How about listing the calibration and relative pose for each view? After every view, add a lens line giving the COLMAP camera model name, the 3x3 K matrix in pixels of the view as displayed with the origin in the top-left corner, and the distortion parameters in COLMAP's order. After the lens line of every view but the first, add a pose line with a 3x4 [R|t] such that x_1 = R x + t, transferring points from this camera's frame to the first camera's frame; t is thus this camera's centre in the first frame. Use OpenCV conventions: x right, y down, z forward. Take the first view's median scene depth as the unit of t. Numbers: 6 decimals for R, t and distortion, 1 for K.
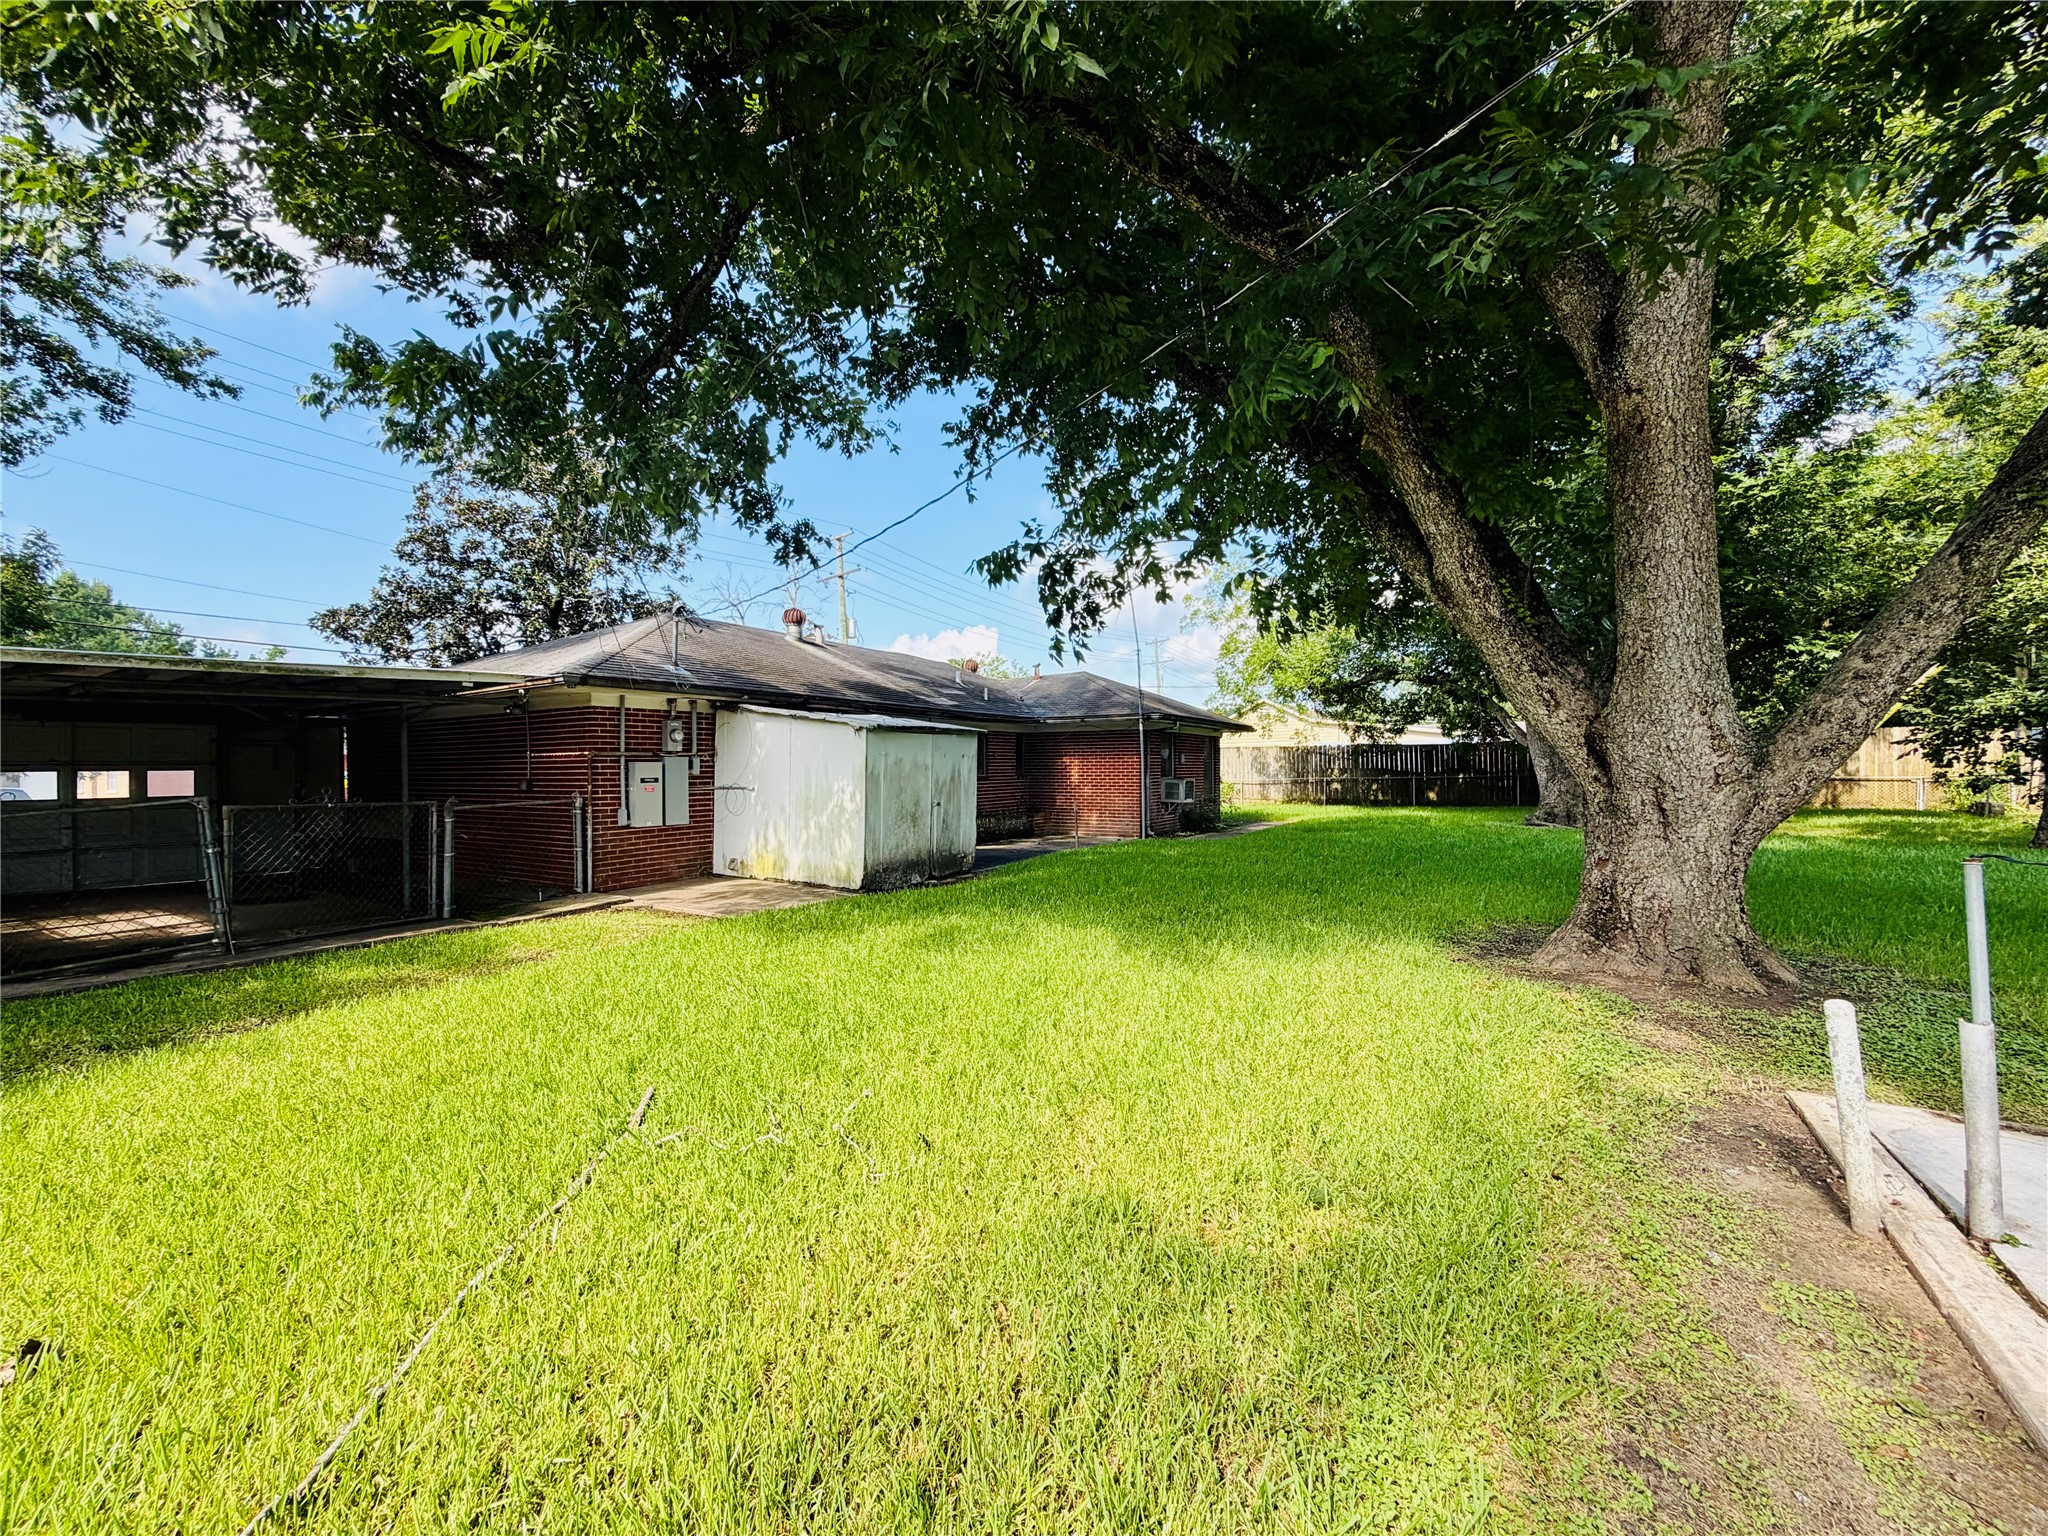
lens RADIAL K [[818.2, 0, 1014.9], [0, 818.2, 763.8], [0, 0, 1]] dist [0.000933, 0.000442]
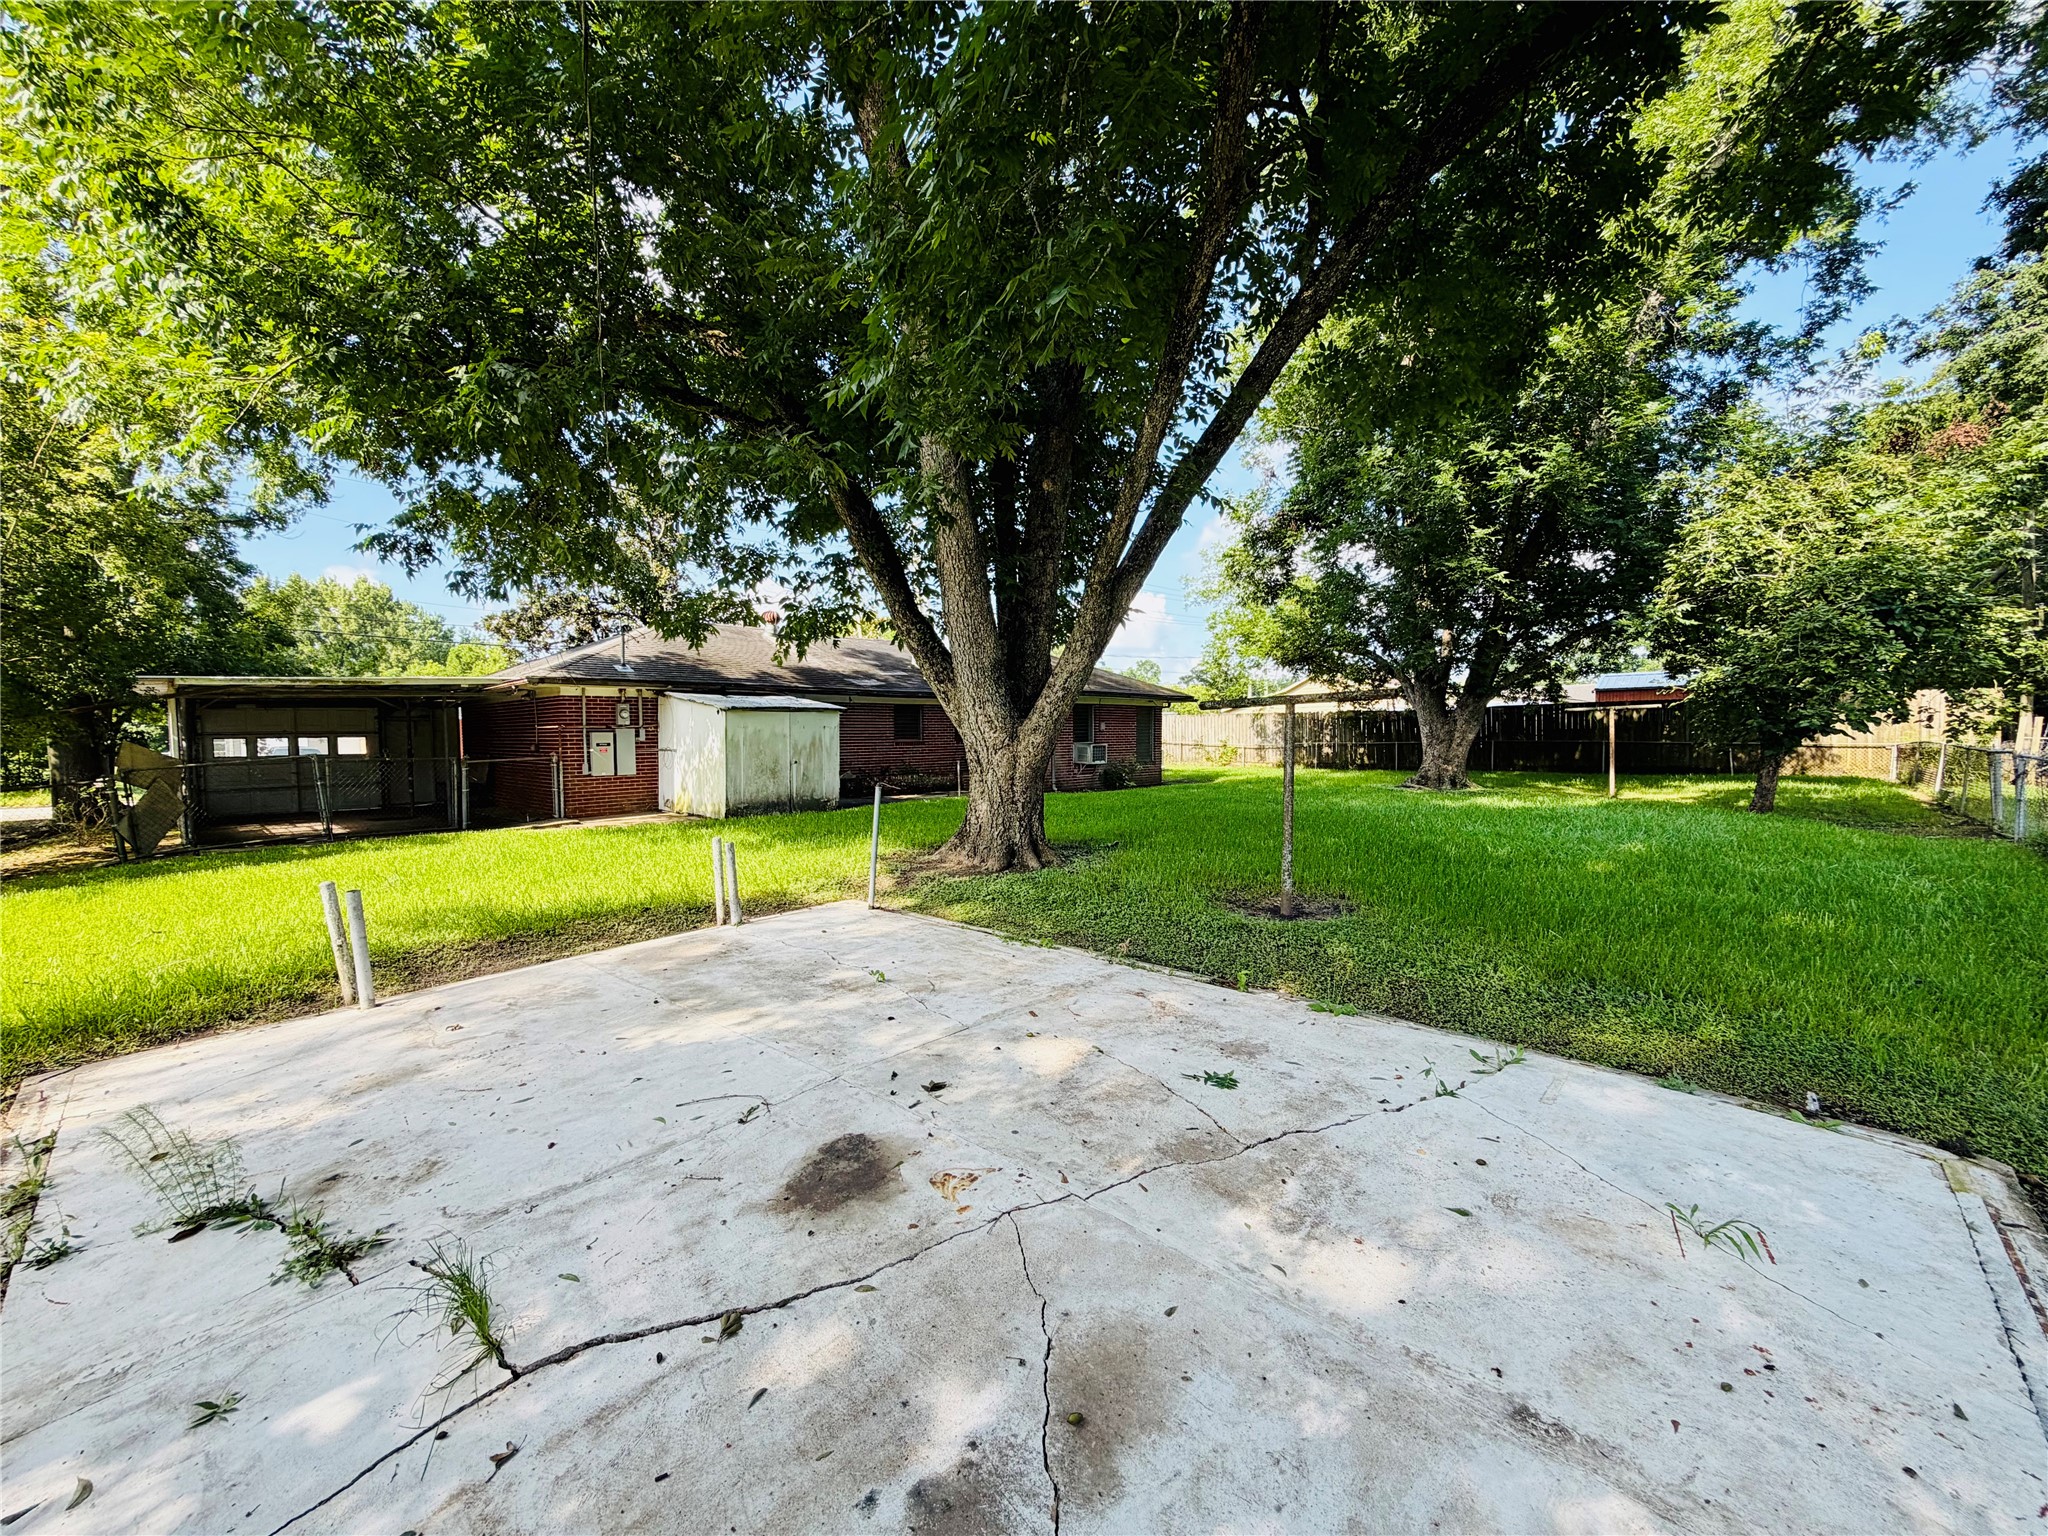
lens RADIAL K [[818.2, 0, 1014.9], [0, 818.2, 763.8], [0, 0, 1]] dist [0.000933, 0.000442]
pose [[0.978719, 0.009000, -0.205010, 0.562966], [0.000608, 0.998906, 0.046755, -0.013557], [0.205206, -0.045884, 0.977643, -0.291409]]
